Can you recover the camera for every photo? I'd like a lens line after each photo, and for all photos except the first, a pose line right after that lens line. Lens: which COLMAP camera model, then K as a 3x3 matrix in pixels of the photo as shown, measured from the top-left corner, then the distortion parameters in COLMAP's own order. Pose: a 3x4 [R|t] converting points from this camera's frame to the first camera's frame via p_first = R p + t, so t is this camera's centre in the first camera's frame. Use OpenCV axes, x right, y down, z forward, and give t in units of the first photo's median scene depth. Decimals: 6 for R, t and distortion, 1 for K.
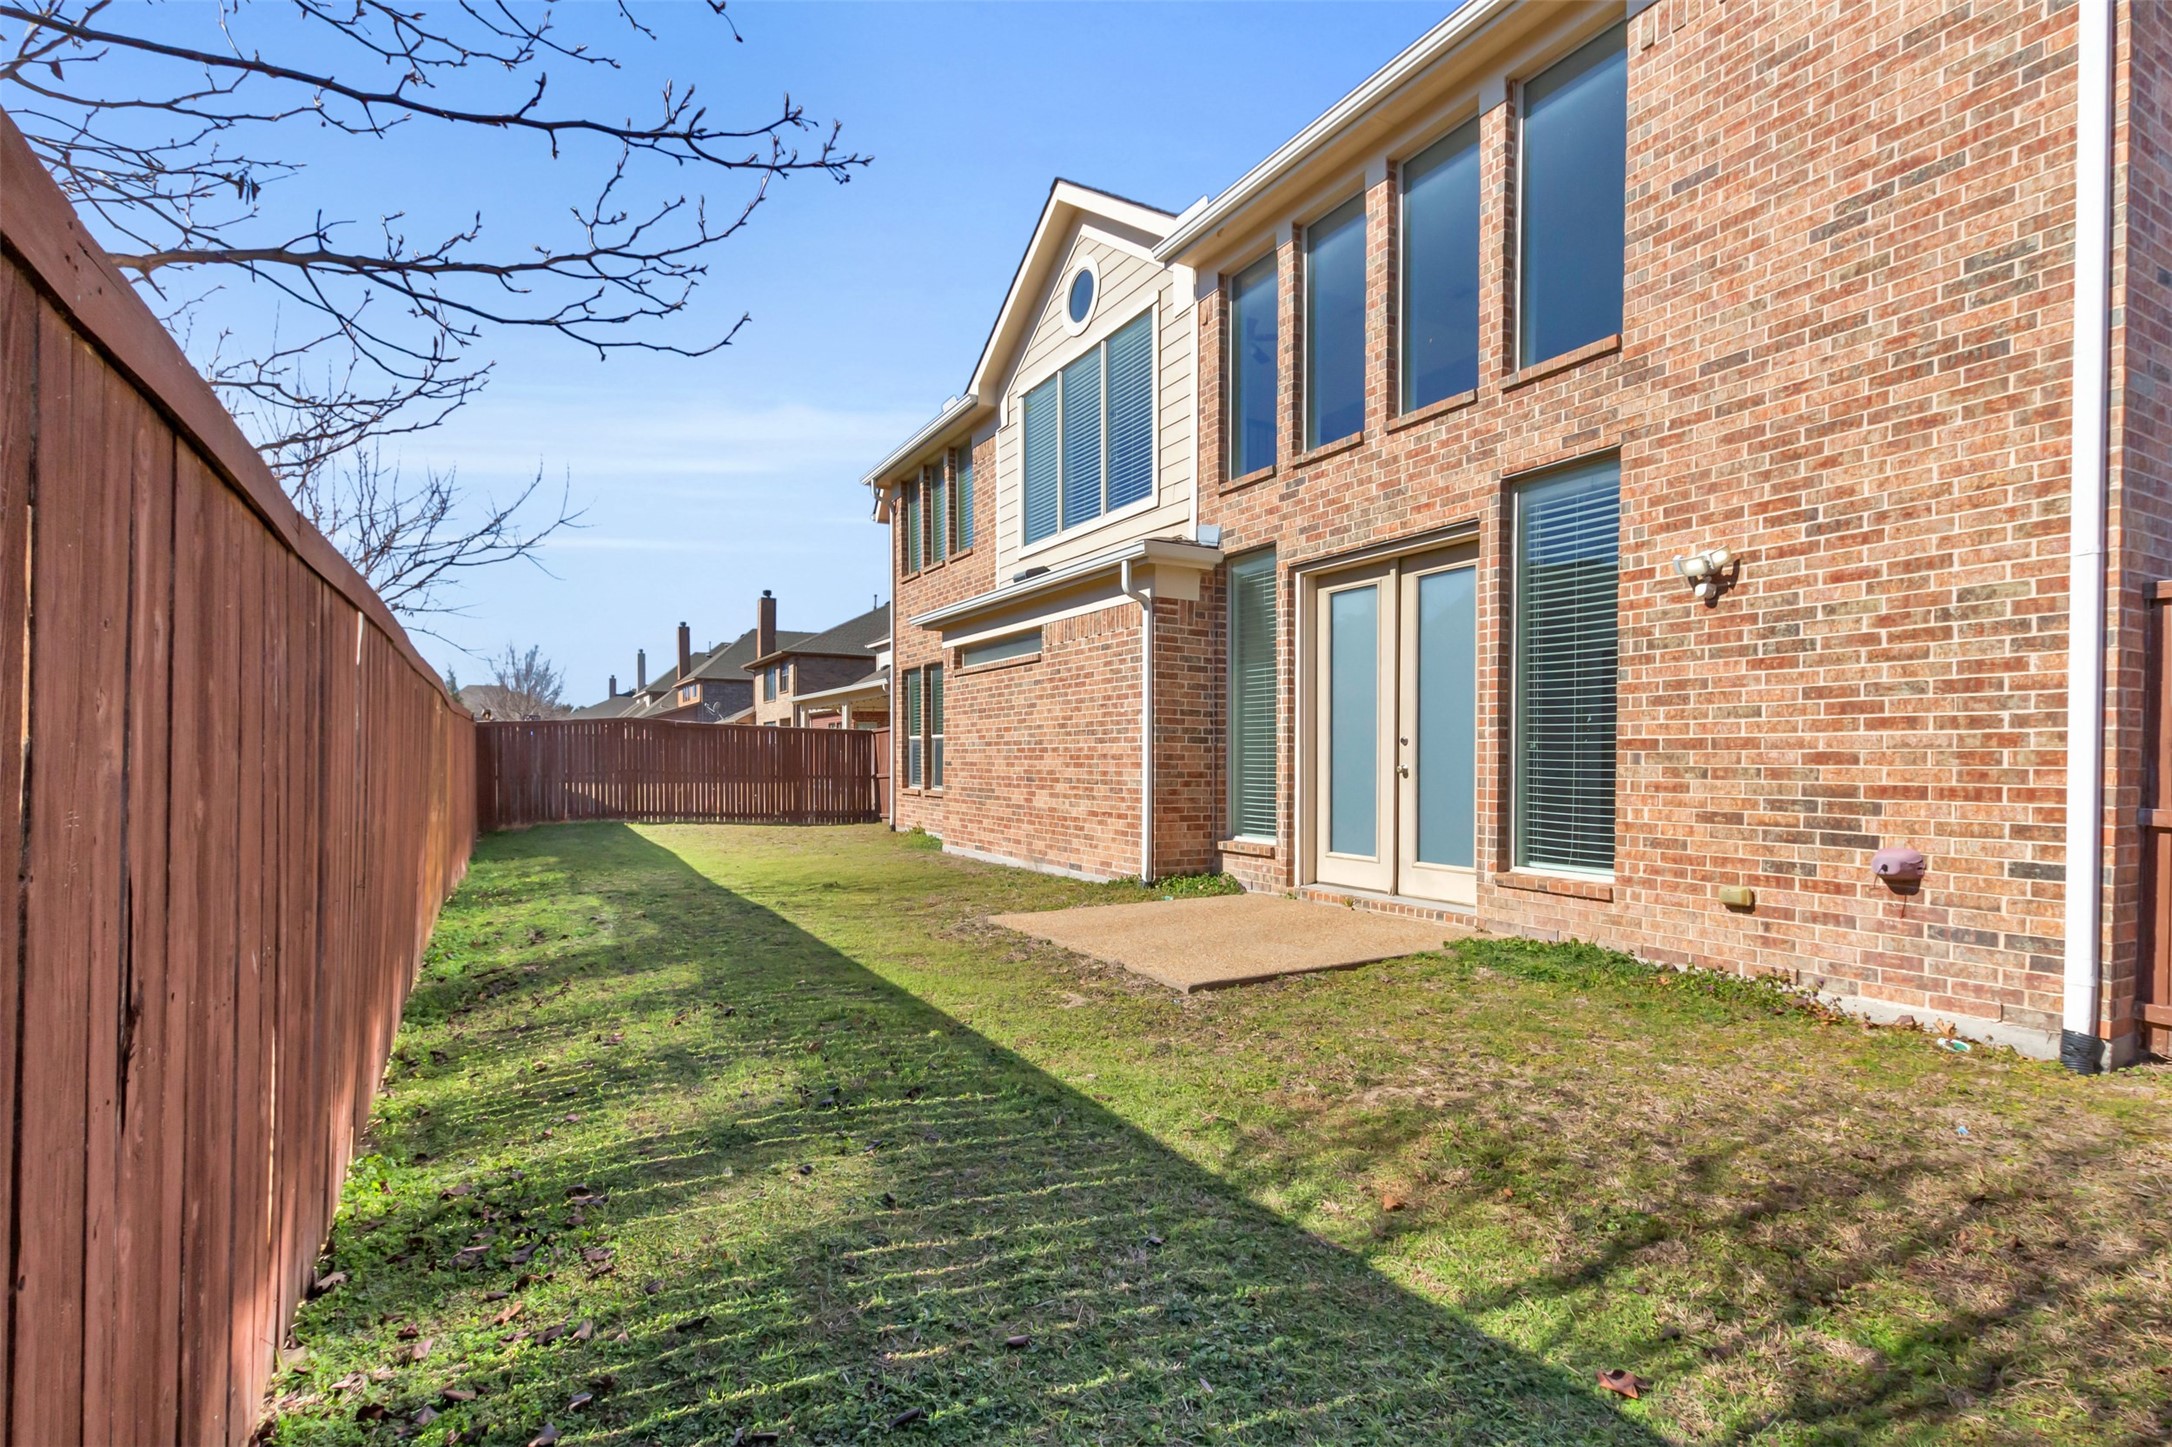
lens RADIAL K [[1023.7, 0, 1081.9], [0, 1023.7, 728.9], [0, 0, 1]] dist [0.002140, -0.000006]
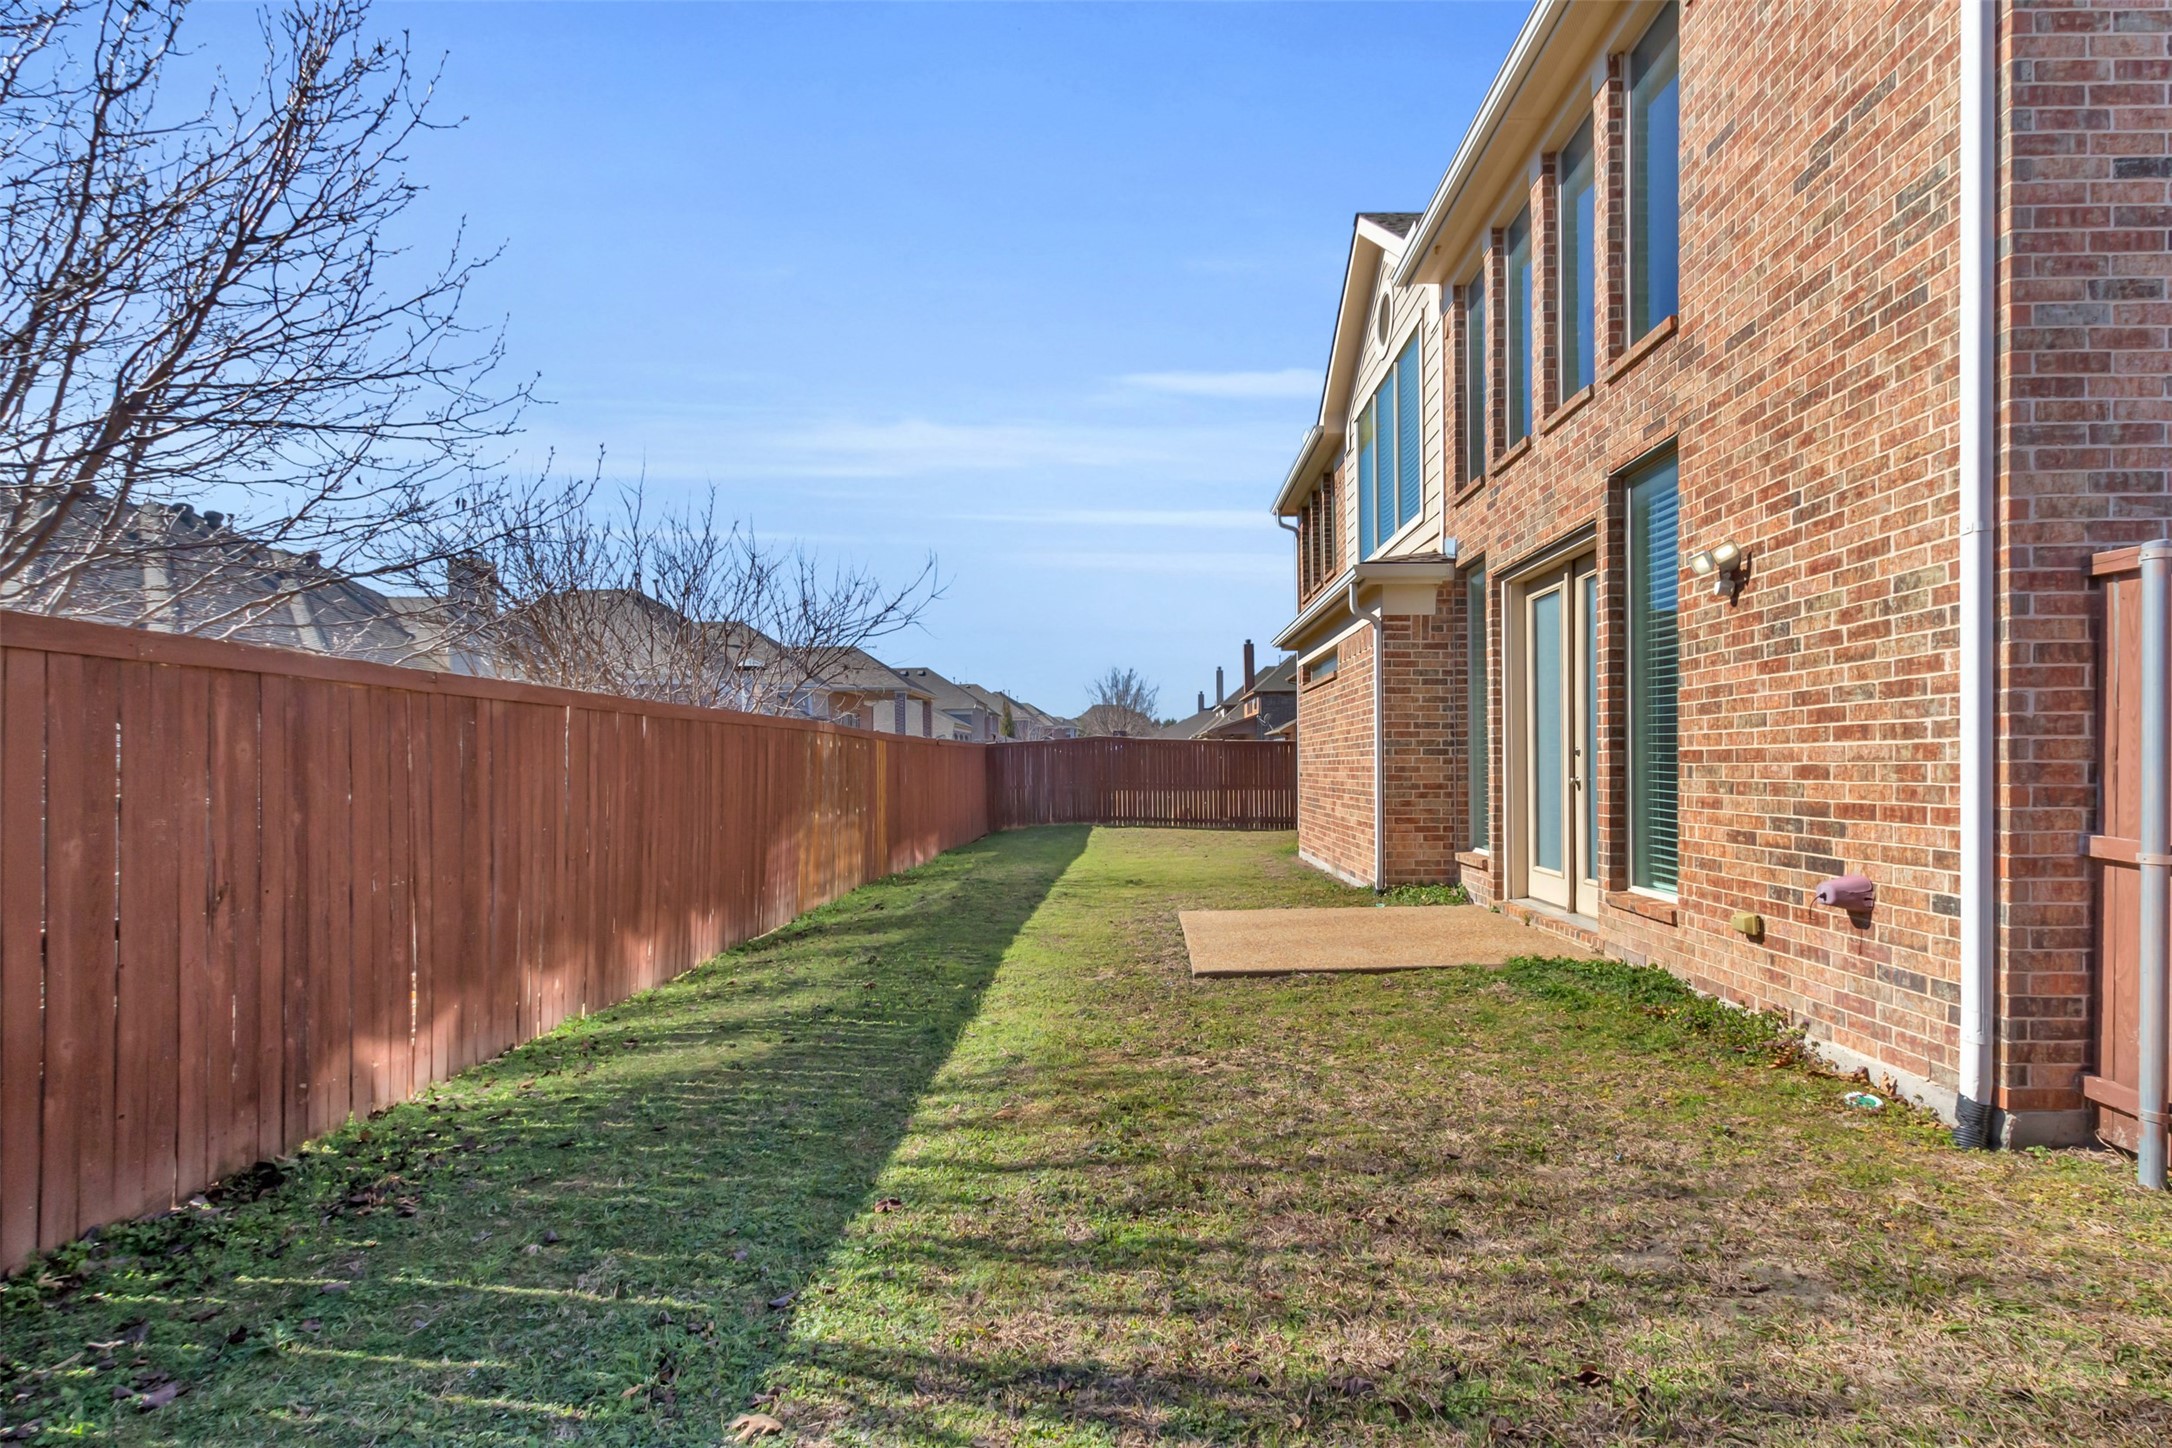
lens RADIAL K [[990.2, 0, 1085.6], [0, 990.2, 727.2], [0, 0, 1]] dist [0.002410, -0.000198]
pose [[0.878822, -0.032634, -0.476032, 0.548402], [0.027612, 0.999465, -0.017542, -0.011818], [0.476350, 0.002272, 0.879253, -0.052431]]
